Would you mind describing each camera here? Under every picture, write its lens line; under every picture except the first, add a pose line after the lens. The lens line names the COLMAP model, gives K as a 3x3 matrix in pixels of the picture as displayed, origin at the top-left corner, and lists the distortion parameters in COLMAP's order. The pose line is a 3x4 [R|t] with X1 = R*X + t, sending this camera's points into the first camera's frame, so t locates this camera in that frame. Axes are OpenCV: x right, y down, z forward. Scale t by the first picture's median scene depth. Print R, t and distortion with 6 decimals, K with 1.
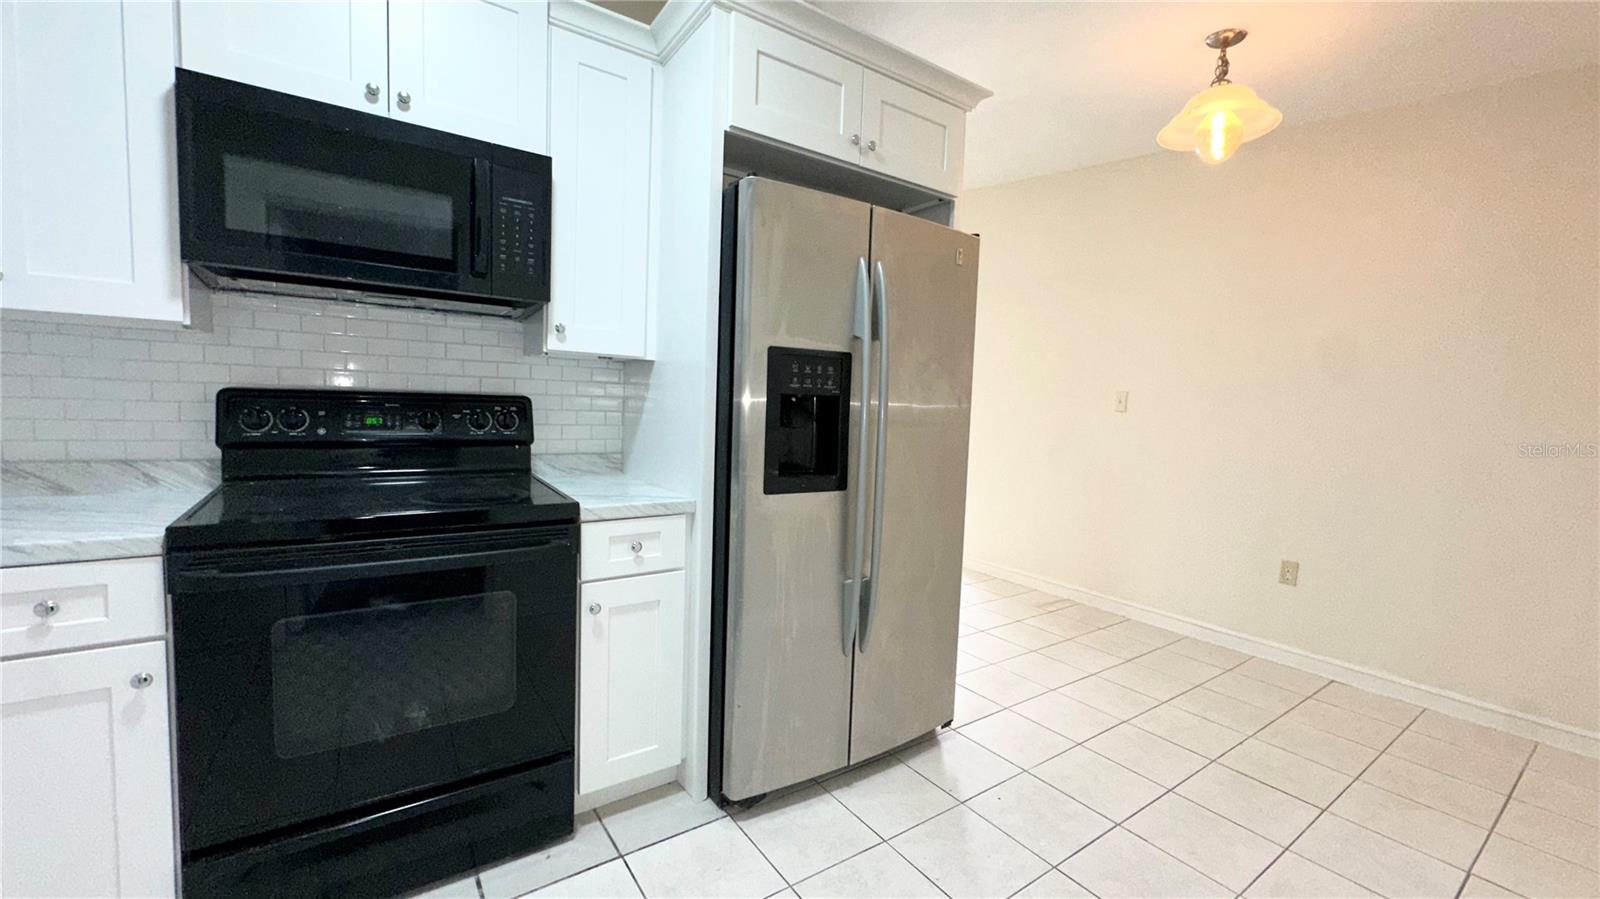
lens RADIAL K [[639.5, 0, 802.2], [0, 639.5, 450.0], [0, 0, 1]] dist [-0.001273, -0.000131]
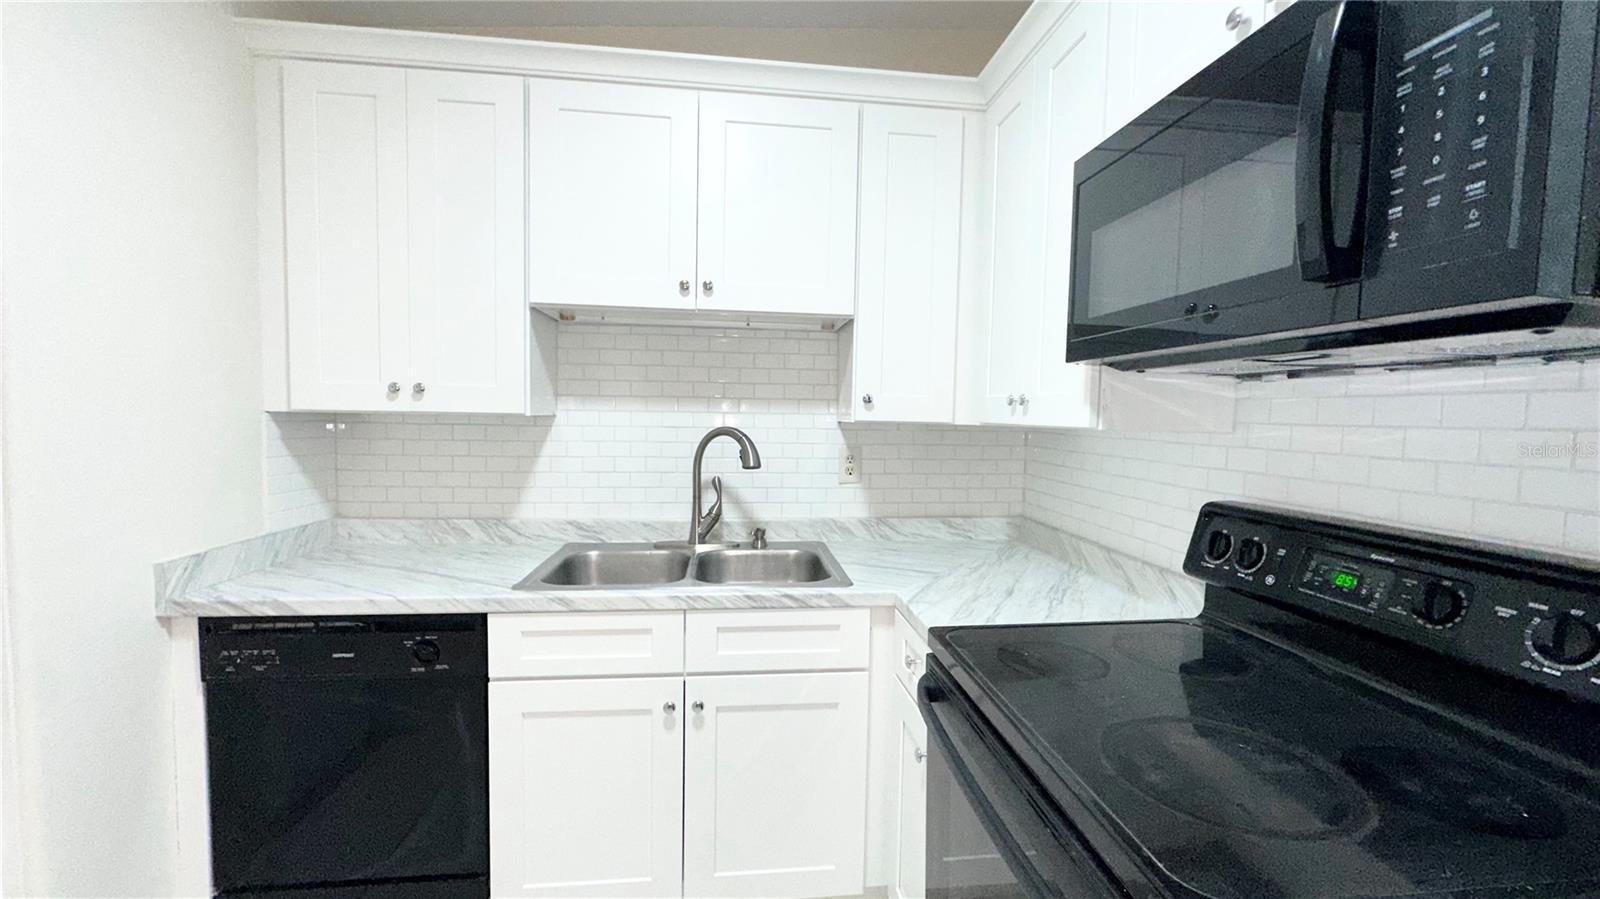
lens RADIAL K [[639.5, 0, 802.2], [0, 639.5, 450.0], [0, 0, 1]] dist [-0.001273, -0.000131]
pose [[-0.478501, 0.000613, -0.878087, 0.030880], [-0.106878, 0.992524, 0.058934, -0.141311], [0.871558, 0.122048, -0.474858, 0.854371]]
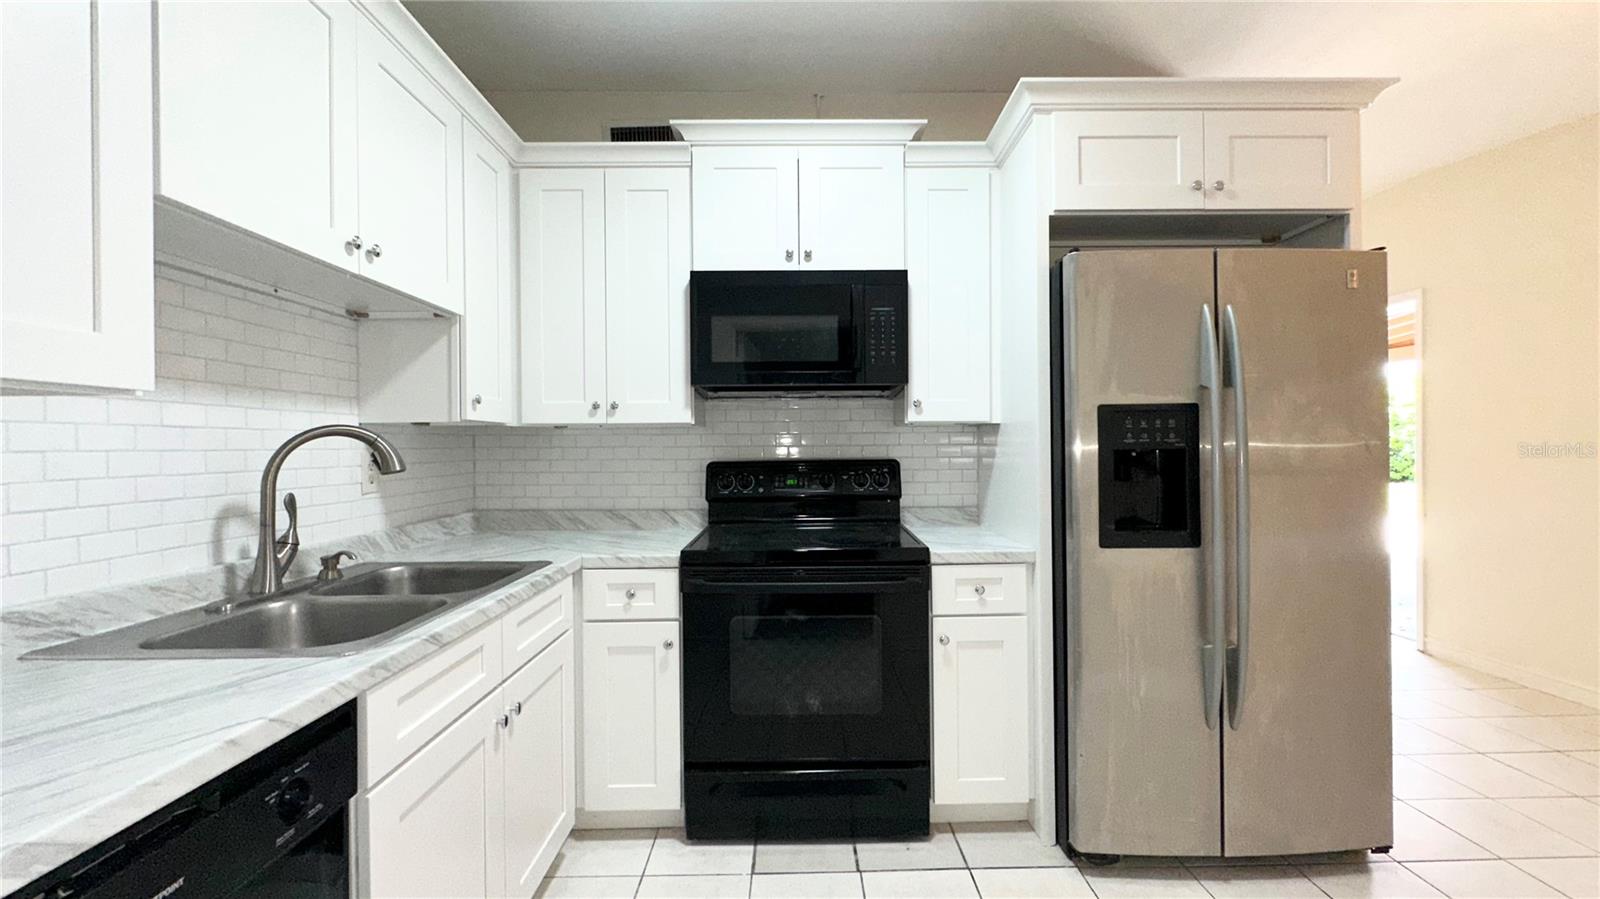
lens RADIAL K [[639.5, 0, 802.2], [0, 639.5, 450.0], [0, 0, 1]] dist [-0.001273, -0.000131]
pose [[0.825190, -0.044318, -0.563114, 0.127020], [-0.002715, 0.996595, -0.082412, -0.001007], [0.564849, 0.069534, 0.822260, -0.123469]]
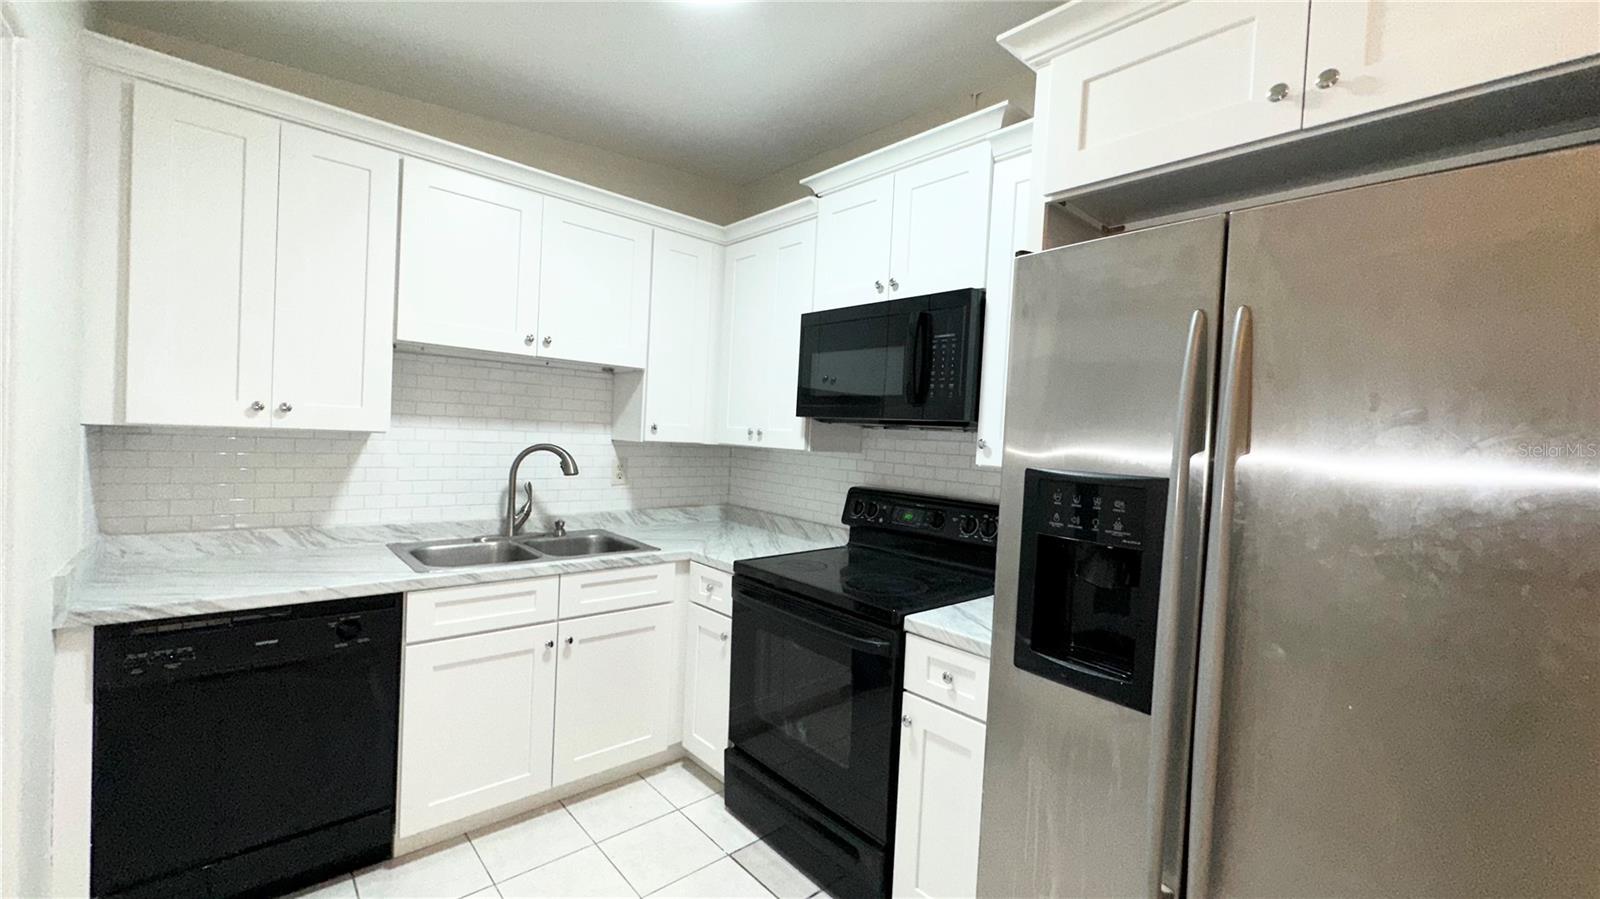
lens RADIAL K [[639.5, 0, 802.2], [0, 639.5, 450.0], [0, 0, 1]] dist [-0.001273, -0.000131]
pose [[0.122727, -0.007027, -0.992416, 0.625070], [-0.122792, 0.992184, -0.022211, -0.127528], [0.984815, 0.124587, 0.120905, 0.616338]]
